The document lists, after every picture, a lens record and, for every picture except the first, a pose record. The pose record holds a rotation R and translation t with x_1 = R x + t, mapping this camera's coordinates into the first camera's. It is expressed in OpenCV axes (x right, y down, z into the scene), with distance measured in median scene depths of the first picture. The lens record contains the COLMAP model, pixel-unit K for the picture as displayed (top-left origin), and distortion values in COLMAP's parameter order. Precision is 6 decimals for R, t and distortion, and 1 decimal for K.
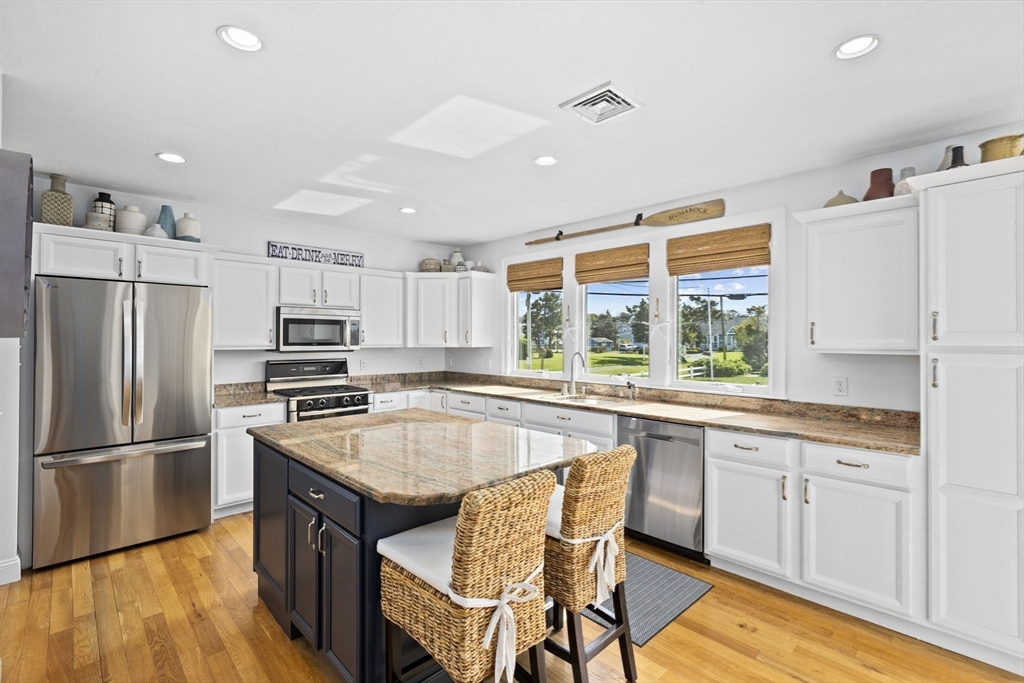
lens RADIAL K [[460.4, 0, 507.0], [0, 460.4, 339.3], [0, 0, 1]] dist [-0.007512, 0.002753]
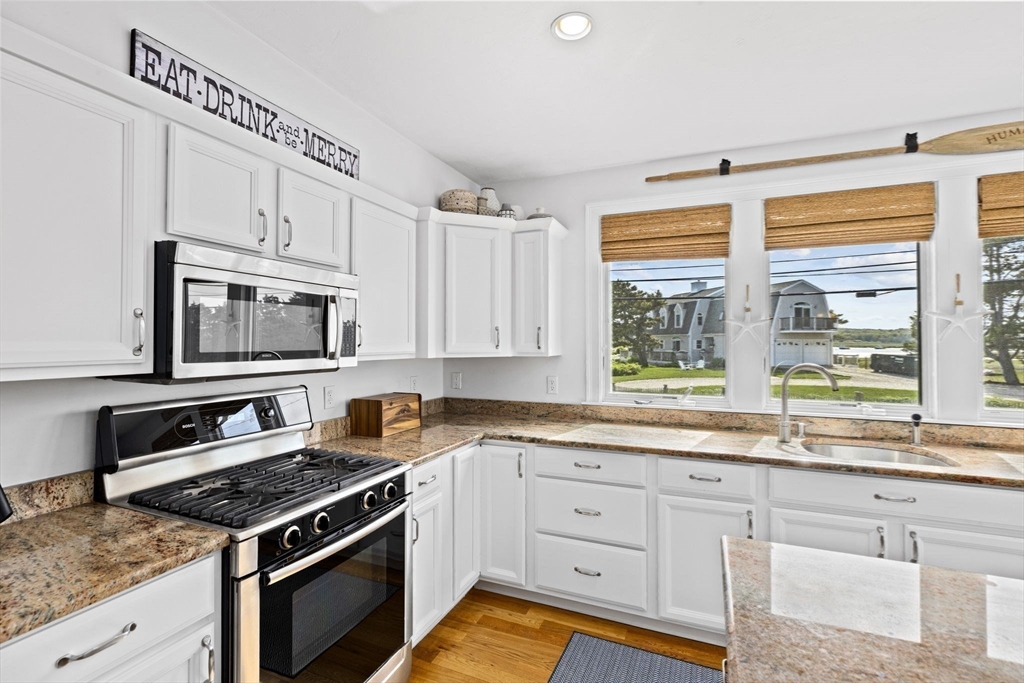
lens RADIAL K [[460.4, 0, 513.3], [0, 460.4, 336.1], [0, 0, 1]] dist [-0.007512, 0.002753]
pose [[0.920322, 0.003123, 0.391148, -0.422272], [0.001789, 0.999924, -0.012194, -0.001027], [-0.391157, 0.011923, 0.920247, 0.649809]]
